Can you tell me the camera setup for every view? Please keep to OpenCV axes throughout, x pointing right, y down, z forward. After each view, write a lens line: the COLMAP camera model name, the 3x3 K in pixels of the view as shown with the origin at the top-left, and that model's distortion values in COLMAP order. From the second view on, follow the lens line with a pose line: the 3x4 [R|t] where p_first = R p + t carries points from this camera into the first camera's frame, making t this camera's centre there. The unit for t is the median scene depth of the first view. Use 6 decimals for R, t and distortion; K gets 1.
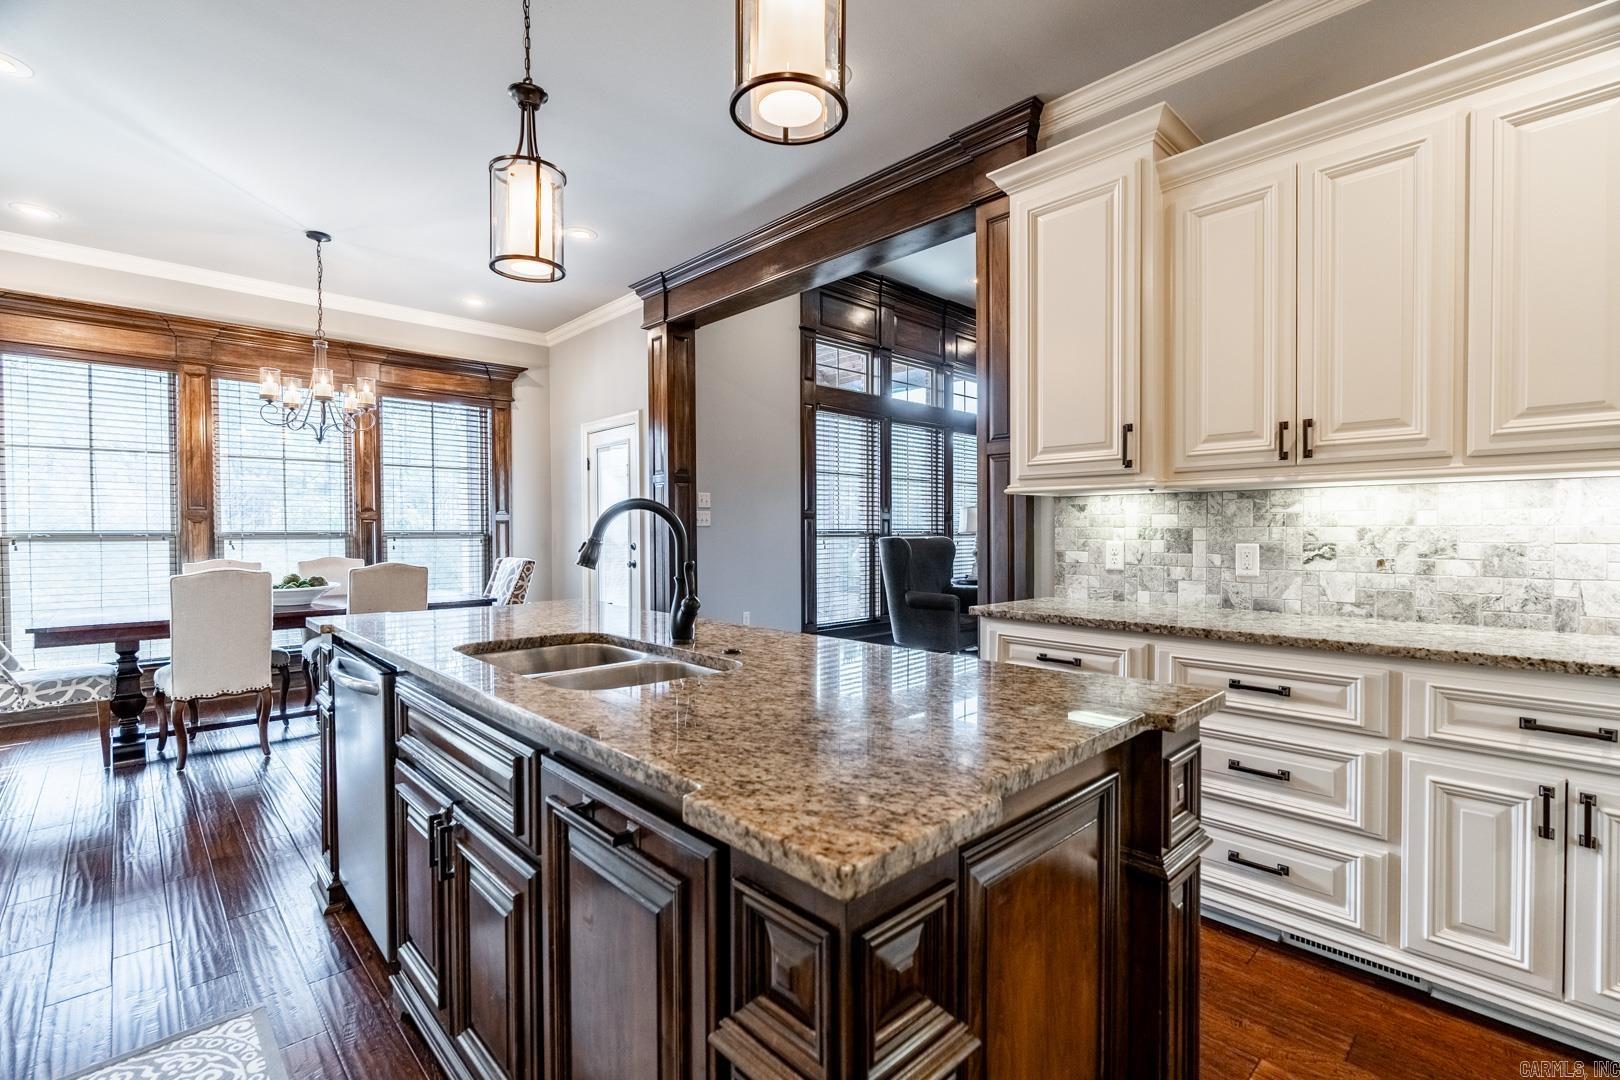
lens RADIAL K [[734.3, 0, 804.3], [0, 734.3, 539.6], [0, 0, 1]] dist [-0.004347, 0.000076]
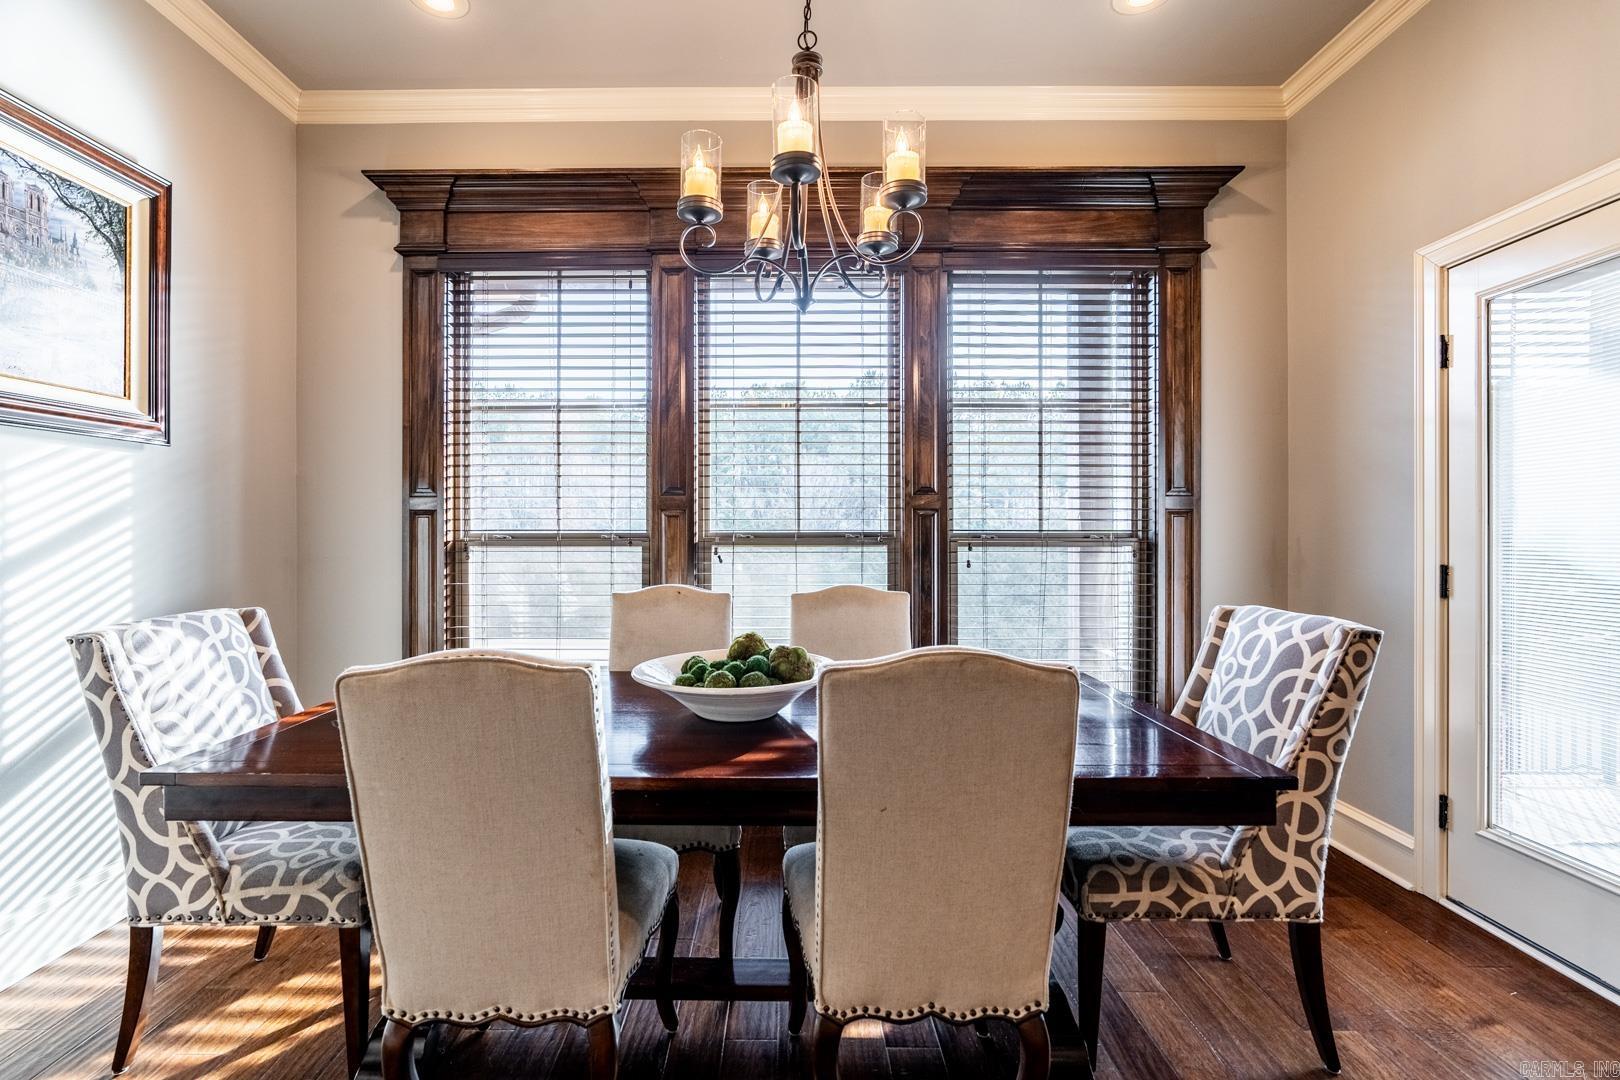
lens RADIAL K [[734.3, 0, 799.4], [0, 734.3, 531.9], [0, 0, 1]] dist [-0.004347, 0.000076]
pose [[0.737164, 0.003791, -0.675703, -0.310443], [-0.011240, 0.999915, -0.006653, -0.006949], [0.675620, 0.012500, 0.737144, 0.559162]]
